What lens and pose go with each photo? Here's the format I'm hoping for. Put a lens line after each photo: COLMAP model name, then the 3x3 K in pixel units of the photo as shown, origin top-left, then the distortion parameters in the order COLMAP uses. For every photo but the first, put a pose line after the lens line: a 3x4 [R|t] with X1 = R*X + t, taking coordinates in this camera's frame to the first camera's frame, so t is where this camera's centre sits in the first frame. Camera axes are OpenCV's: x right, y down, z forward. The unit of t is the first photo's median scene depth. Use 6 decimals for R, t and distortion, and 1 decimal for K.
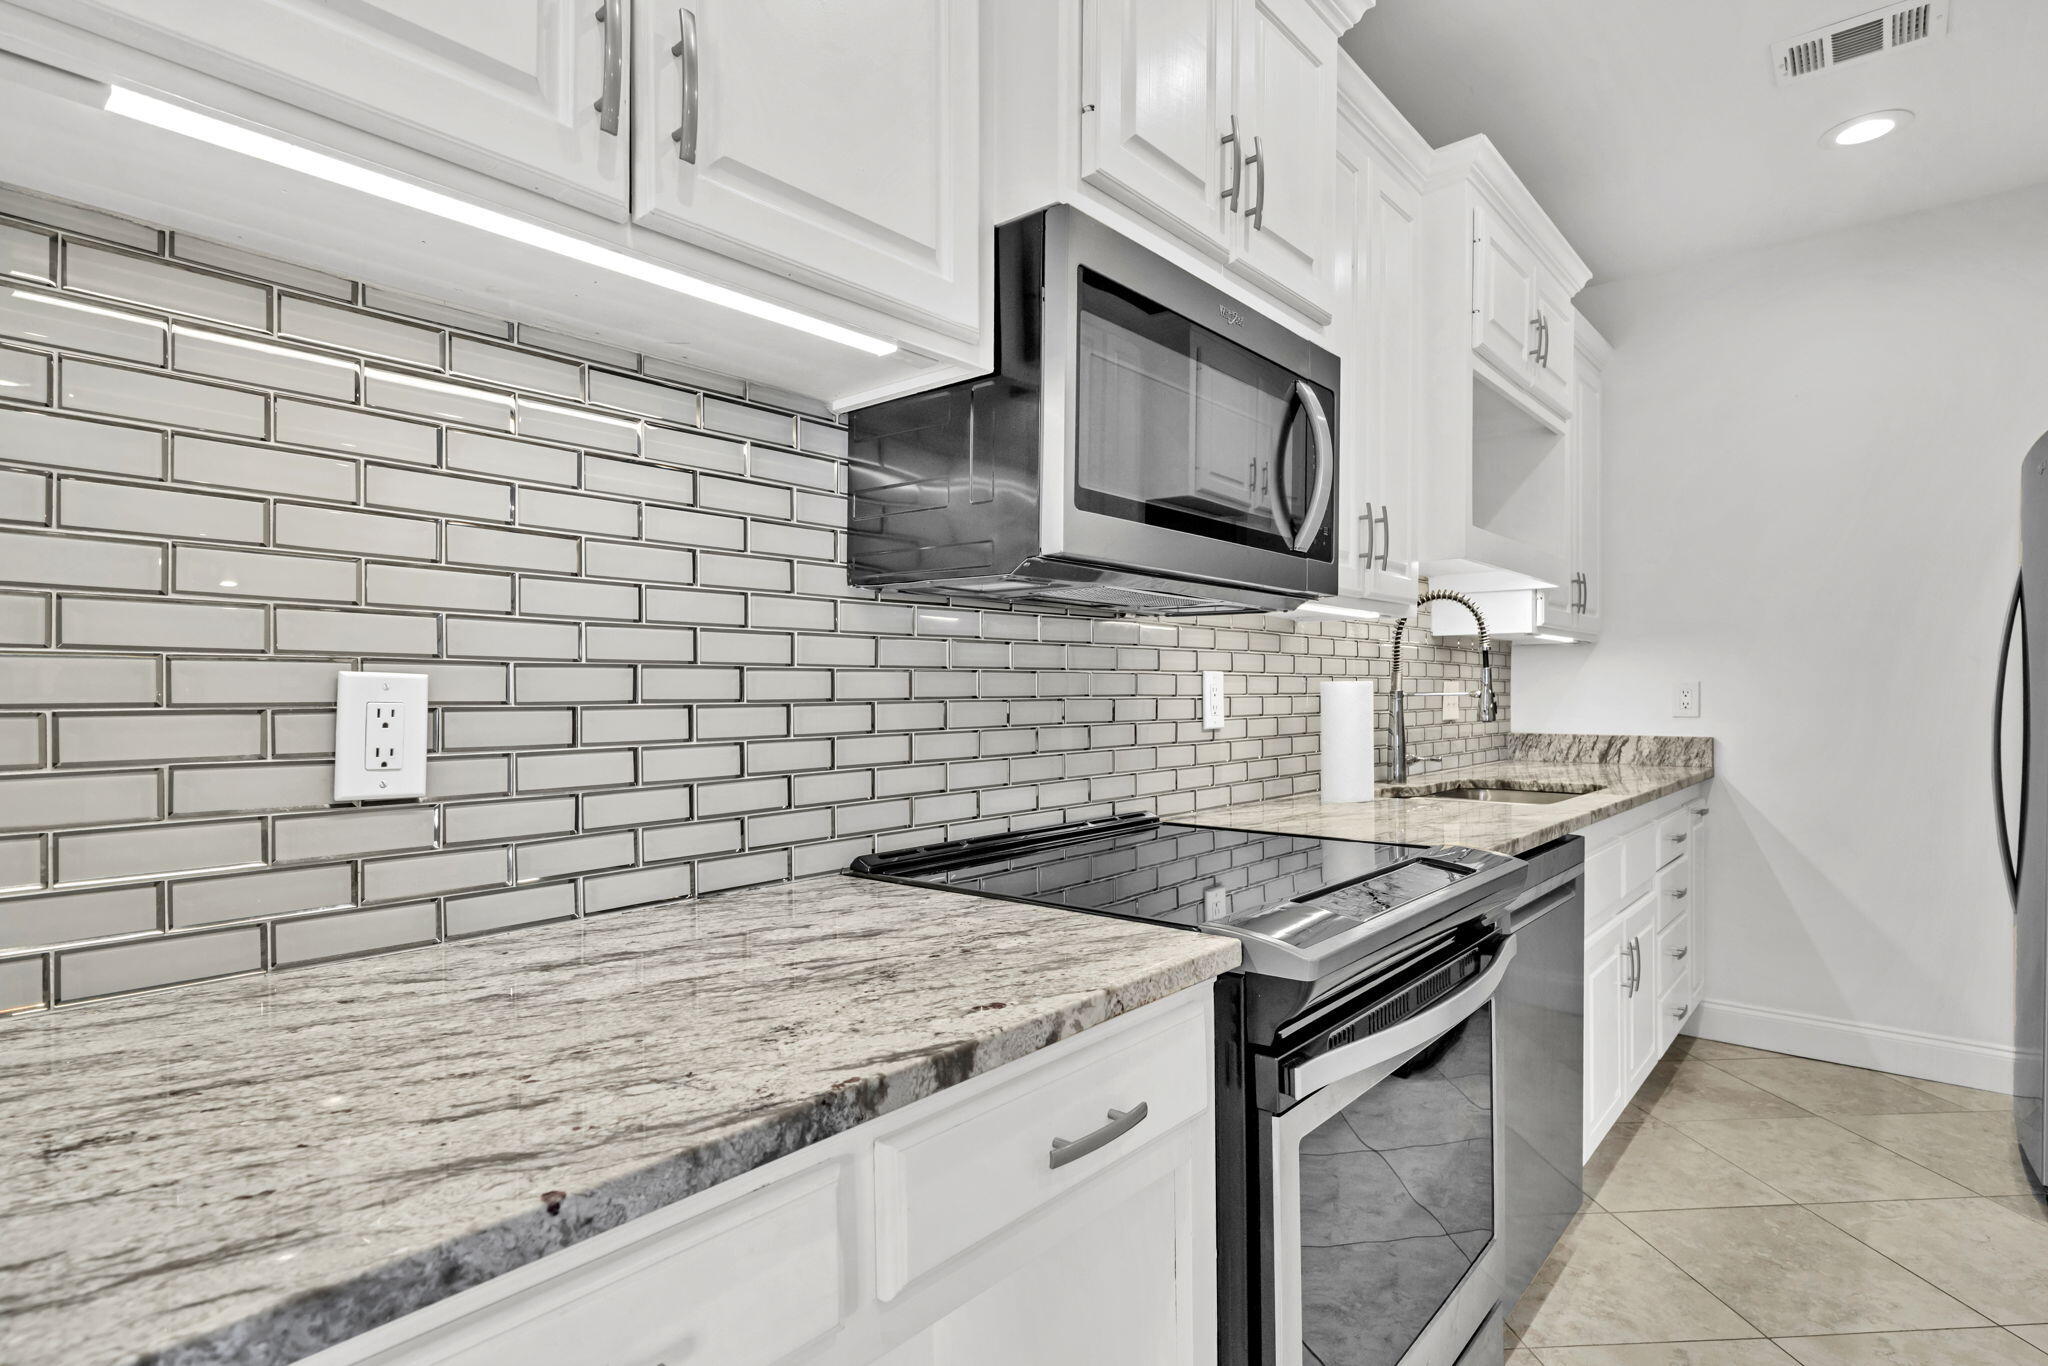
lens RADIAL K [[1034.3, 0, 1024.8], [0, 1034.3, 694.6], [0, 0, 1]] dist [0.001446, 0.000284]
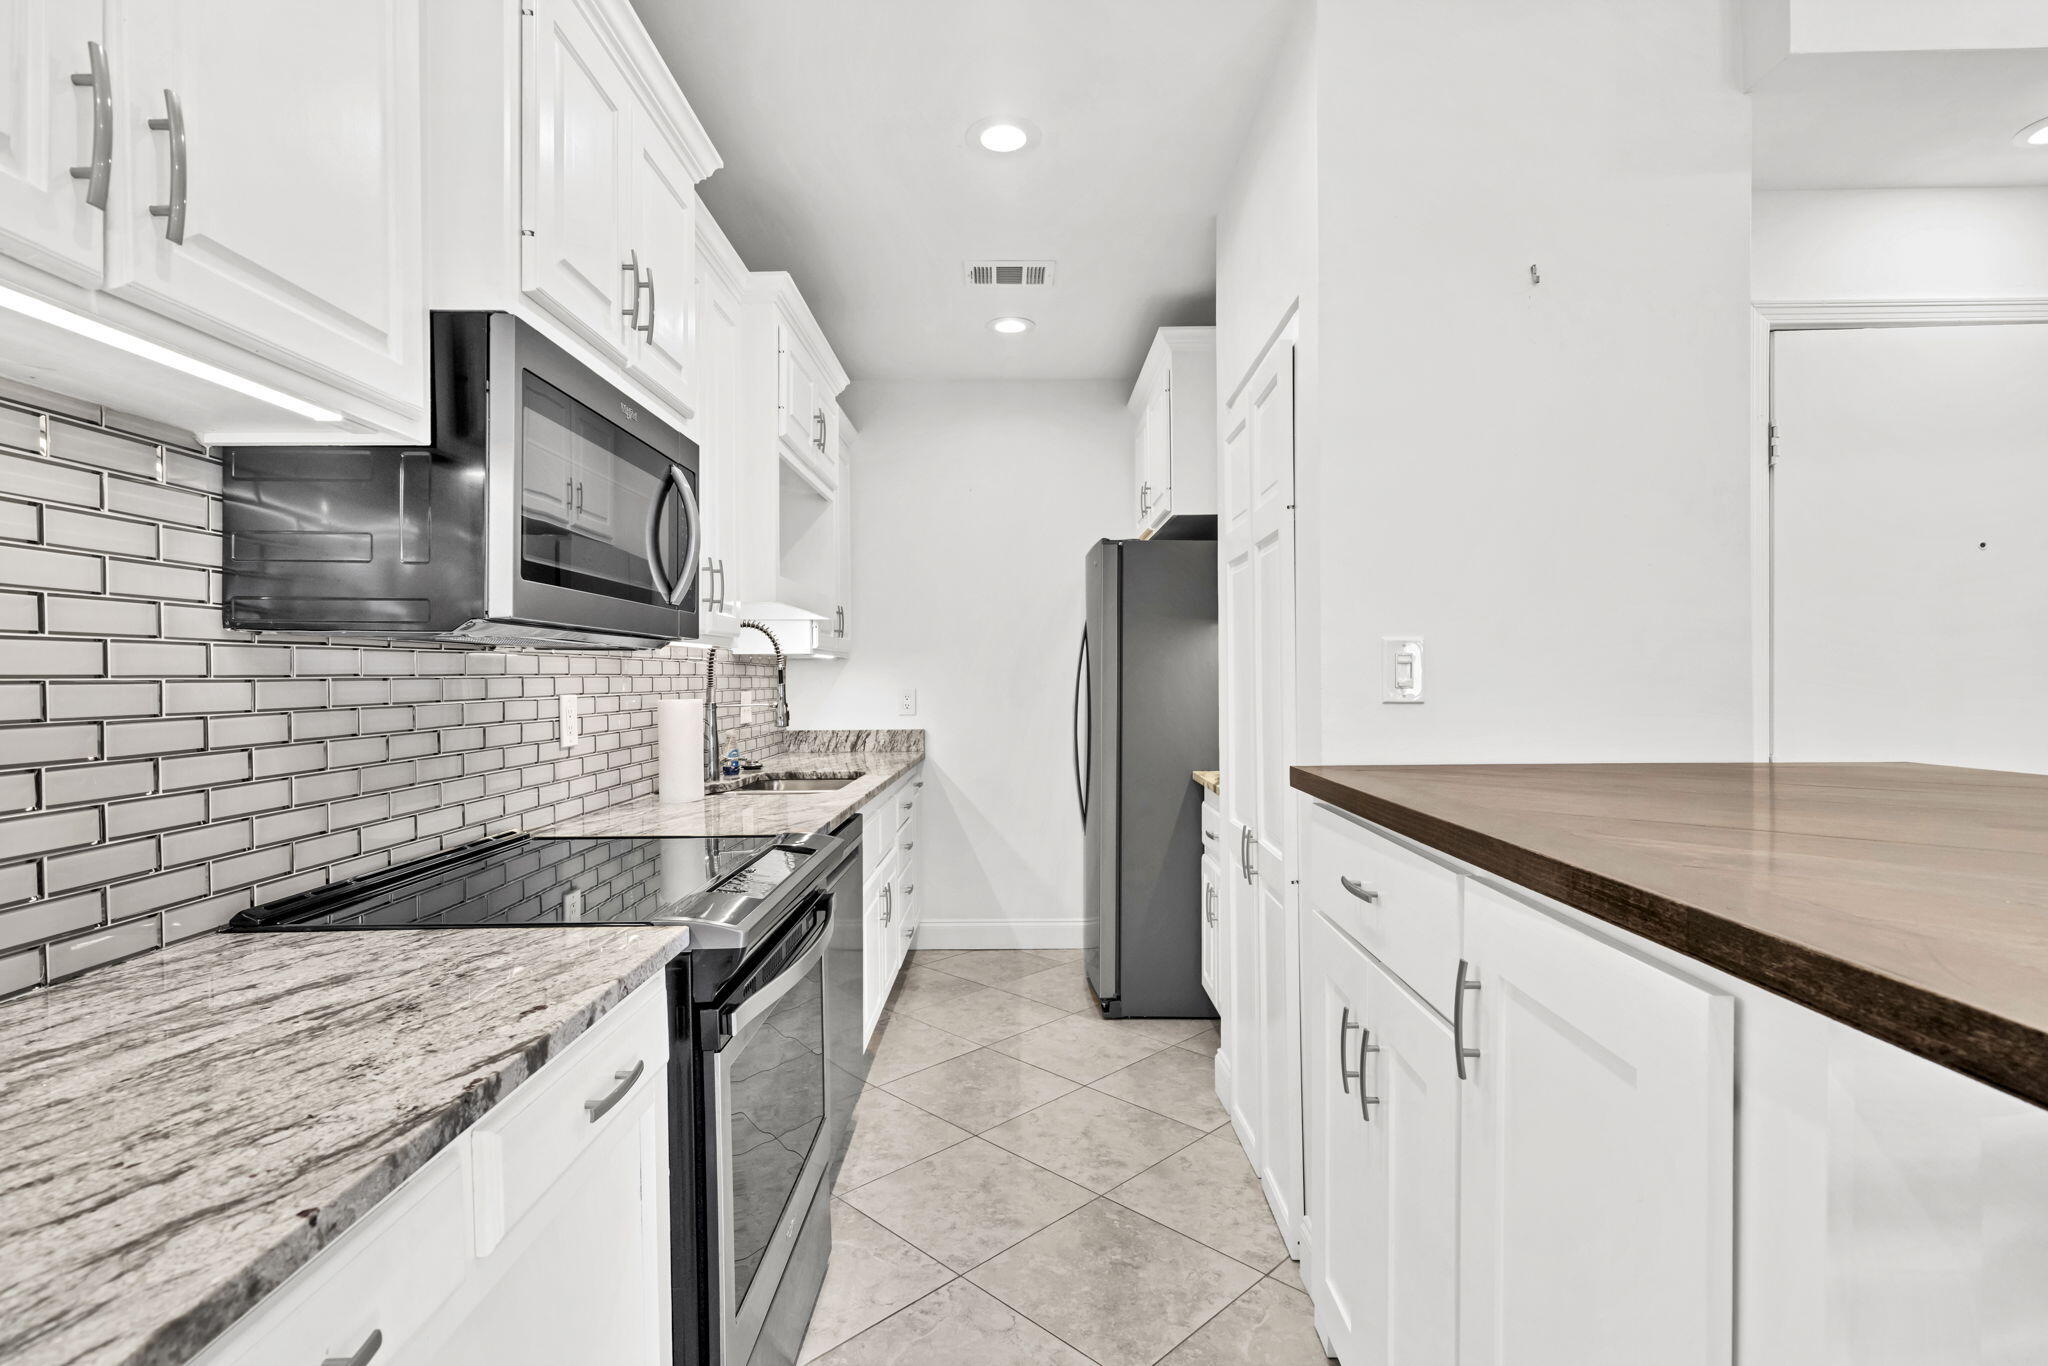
lens RADIAL K [[979.3, 0, 1014.8], [0, 979.3, 684.1], [0, 0, 1]] dist [0.000732, 0.000542]
pose [[0.760841, -0.007705, 0.648892, -0.200558], [0.007322, 0.999968, 0.003288, -0.051130], [-0.648897, 0.002249, 0.760873, -0.155469]]
